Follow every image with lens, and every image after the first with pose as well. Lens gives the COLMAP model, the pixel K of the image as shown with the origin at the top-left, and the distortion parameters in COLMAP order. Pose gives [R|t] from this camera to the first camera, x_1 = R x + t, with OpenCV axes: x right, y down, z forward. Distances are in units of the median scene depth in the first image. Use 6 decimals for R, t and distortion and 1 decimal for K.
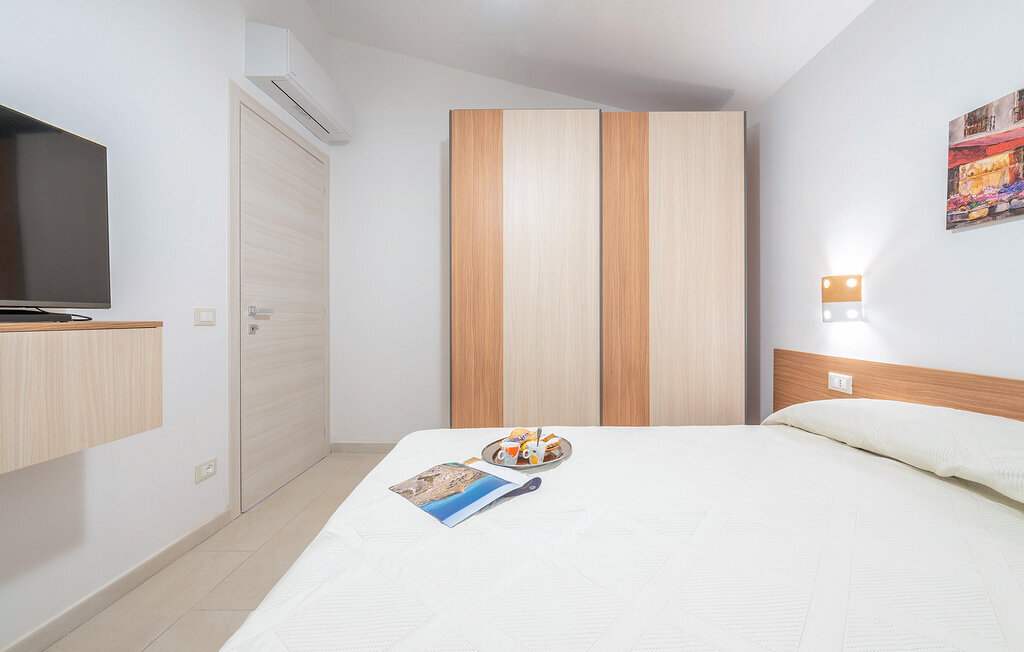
lens RADIAL K [[407.5, 0, 521.4], [0, 407.5, 317.5], [0, 0, 1]] dist [-0.001418, -0.000478]
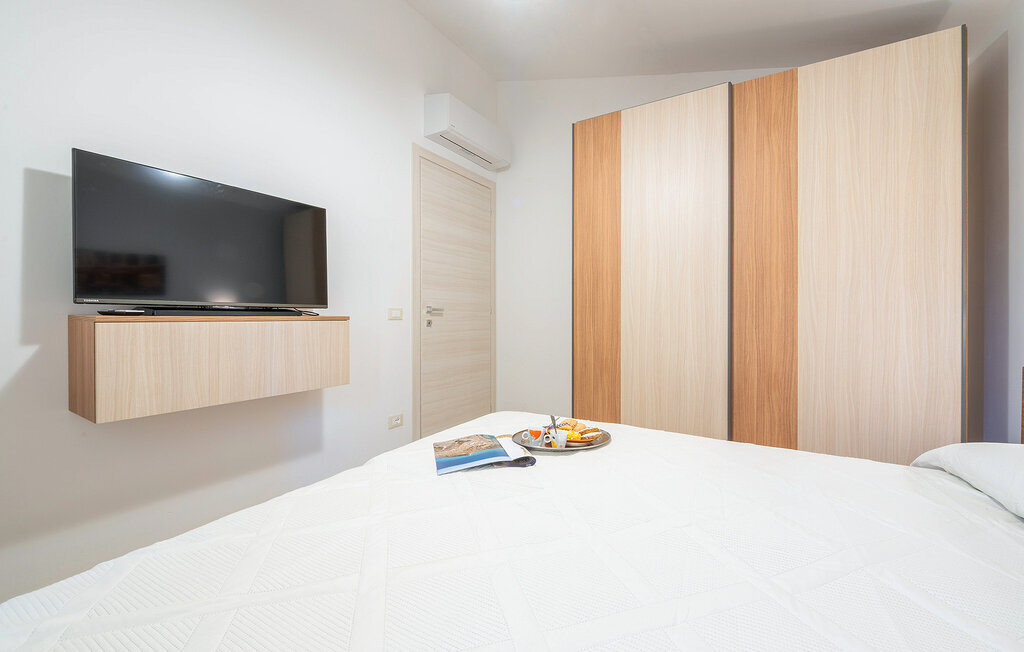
lens RADIAL K [[407.5, 0, 521.4], [0, 407.5, 317.5], [0, 0, 1]] dist [-0.001418, -0.000478]
pose [[0.853972, 0.010720, -0.520209, 0.272090], [-0.009460, 0.999942, 0.005078, 0.000100], [0.520233, 0.000585, 0.854024, 0.007894]]
